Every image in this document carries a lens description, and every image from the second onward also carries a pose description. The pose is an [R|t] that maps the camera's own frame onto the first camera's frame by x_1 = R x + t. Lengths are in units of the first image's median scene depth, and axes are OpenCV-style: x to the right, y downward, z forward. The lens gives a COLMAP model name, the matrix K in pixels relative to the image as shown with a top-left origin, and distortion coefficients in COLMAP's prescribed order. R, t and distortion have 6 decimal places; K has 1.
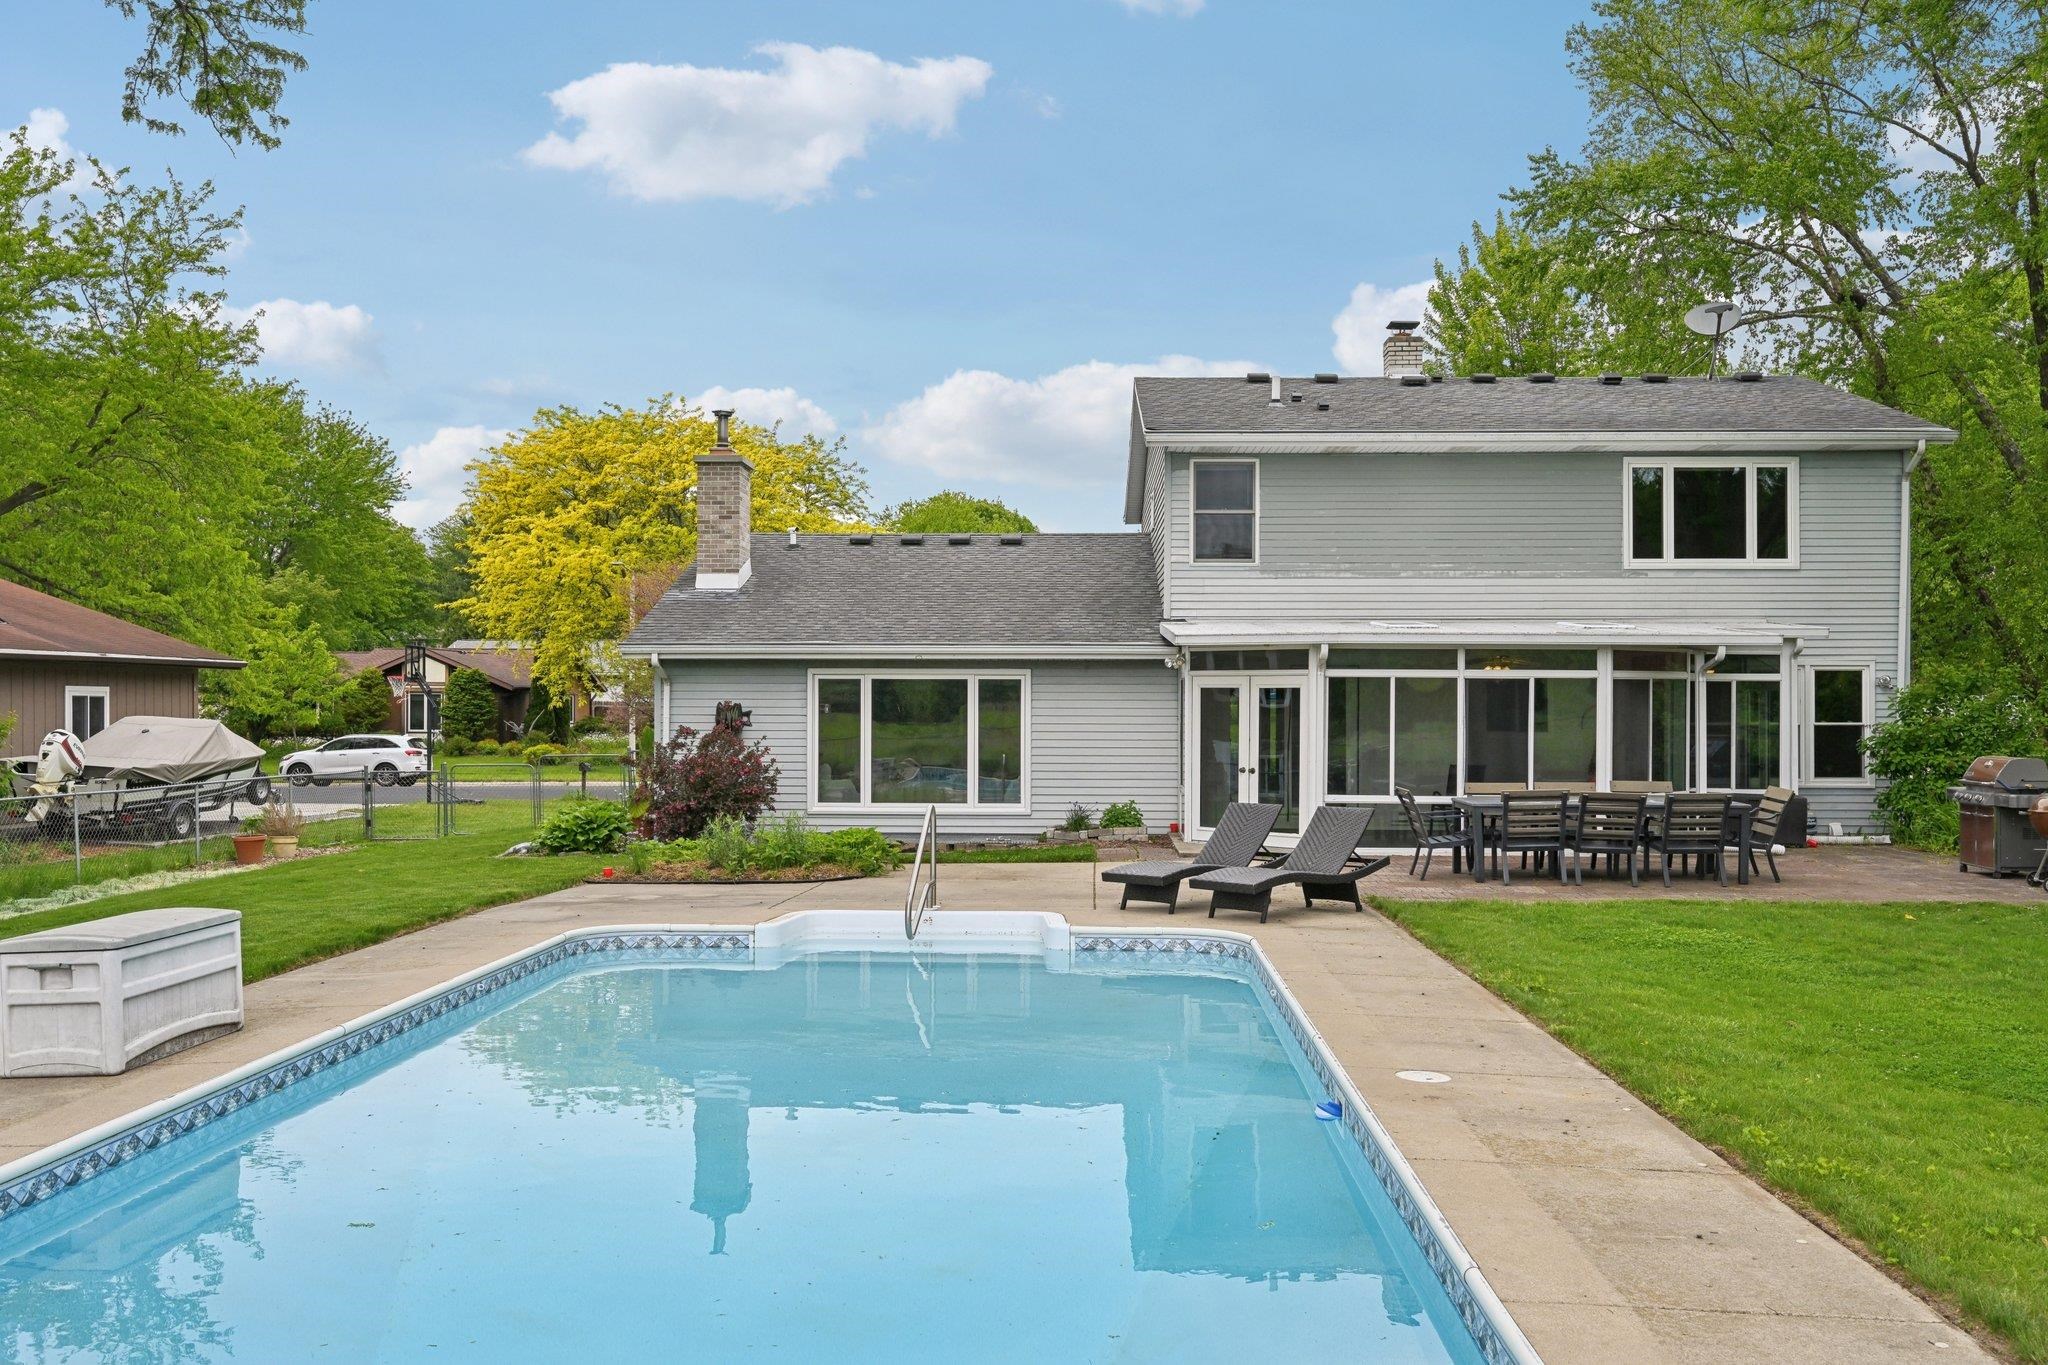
lens RADIAL K [[1802.7, 0, 1035.2], [0, 1802.7, 694.6], [0, 0, 1]] dist [-0.007928, 0.010572]
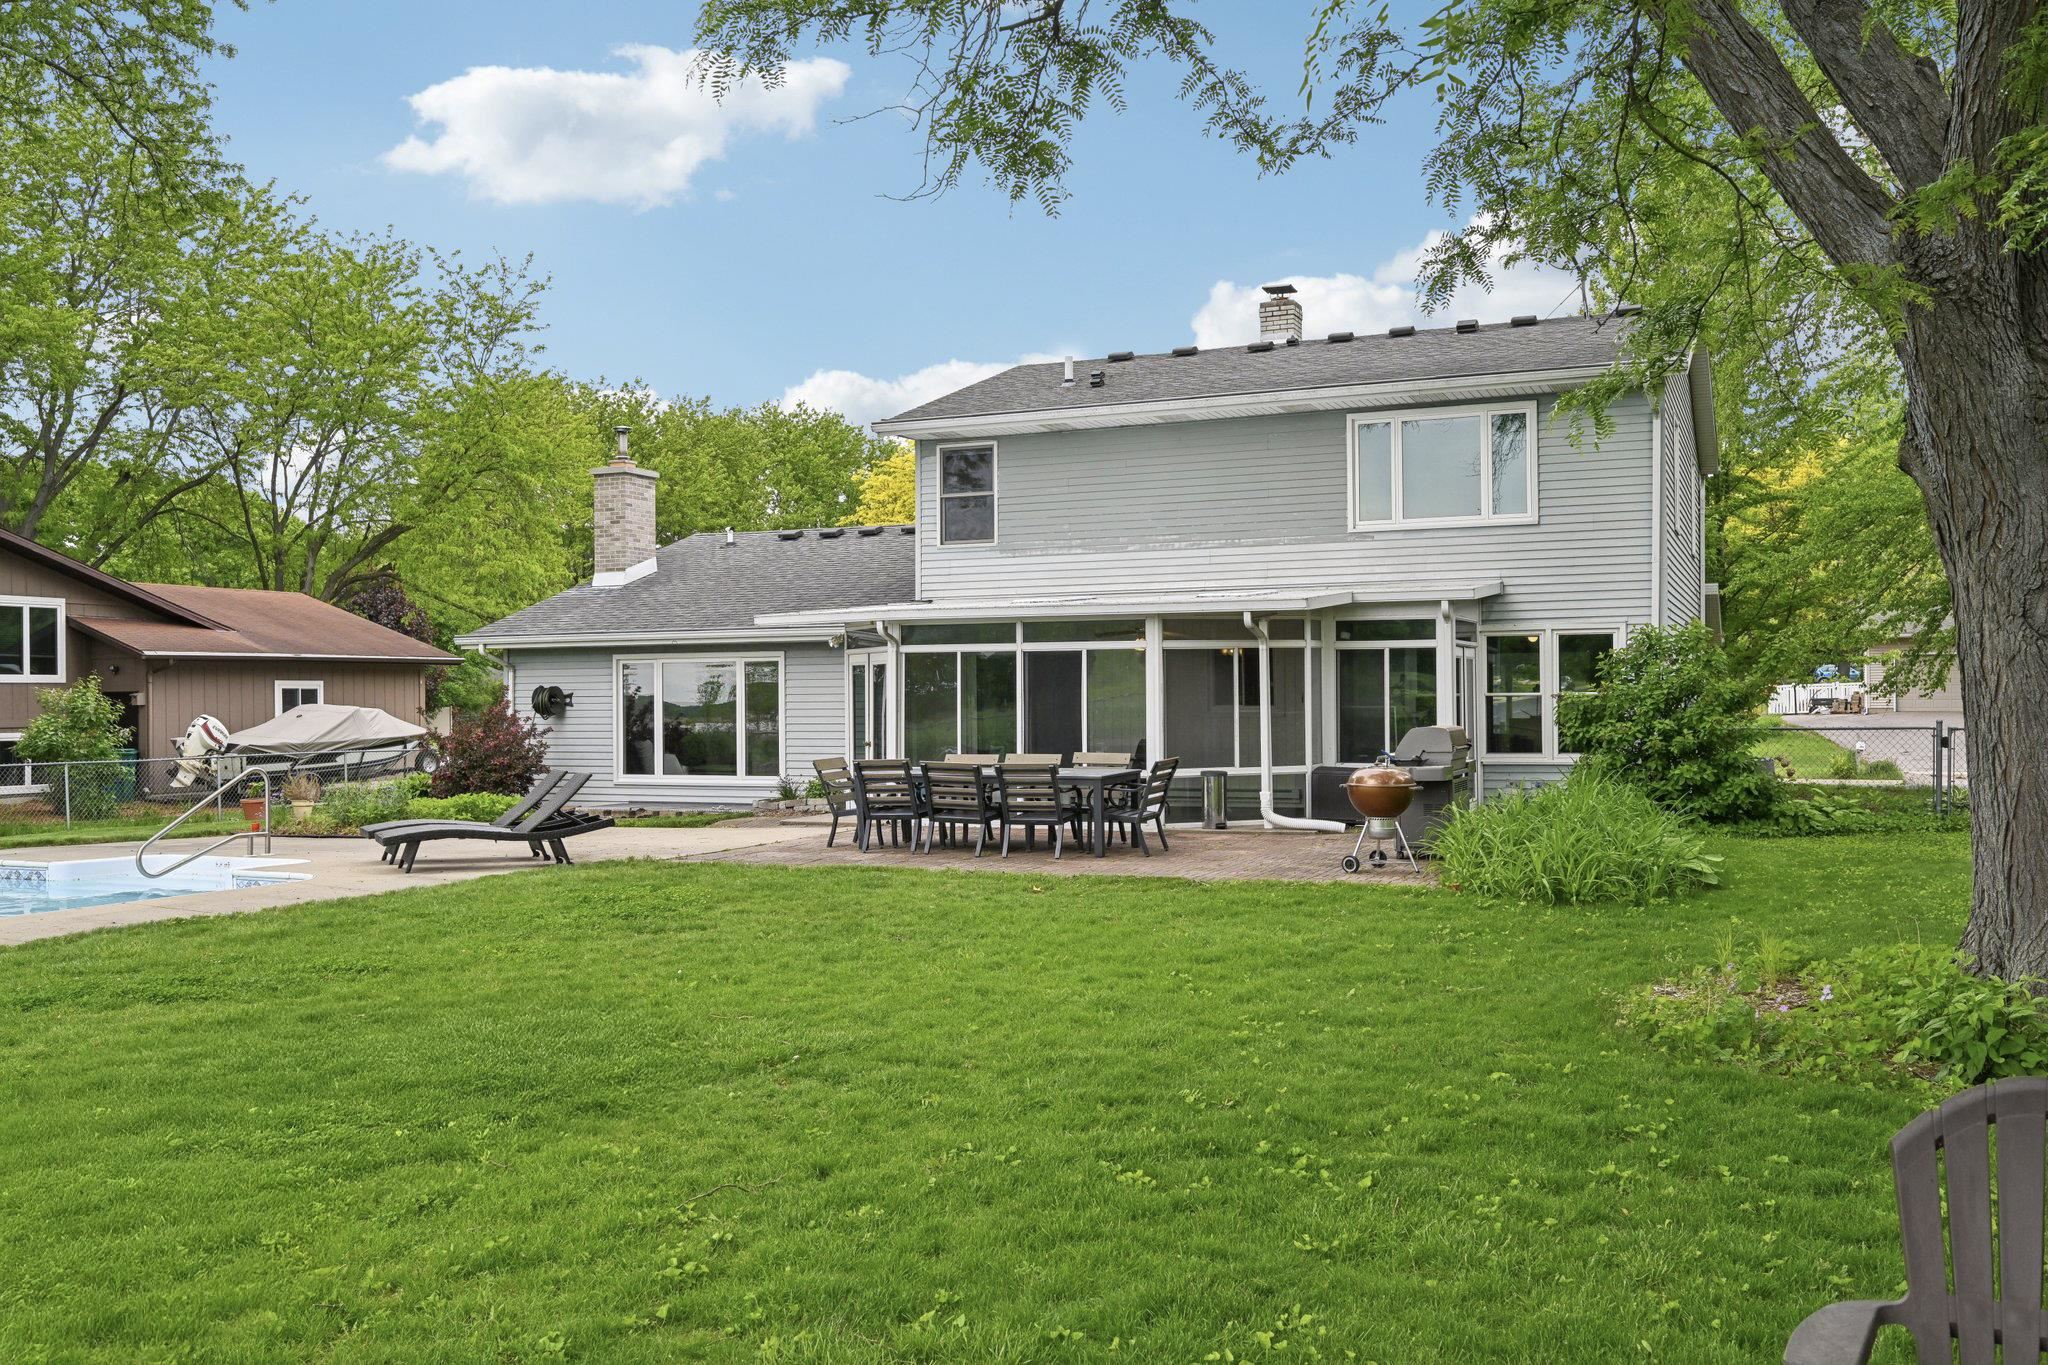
lens RADIAL K [[1802.7, 0, 1029.5], [0, 1802.7, 674.6], [0, 0, 1]] dist [-0.007928, 0.010572]
pose [[0.924170, -0.015607, -0.381663, 0.543973], [0.013808, 0.999877, -0.007452, 0.009778], [0.381732, 0.001616, 0.924272, 0.063612]]
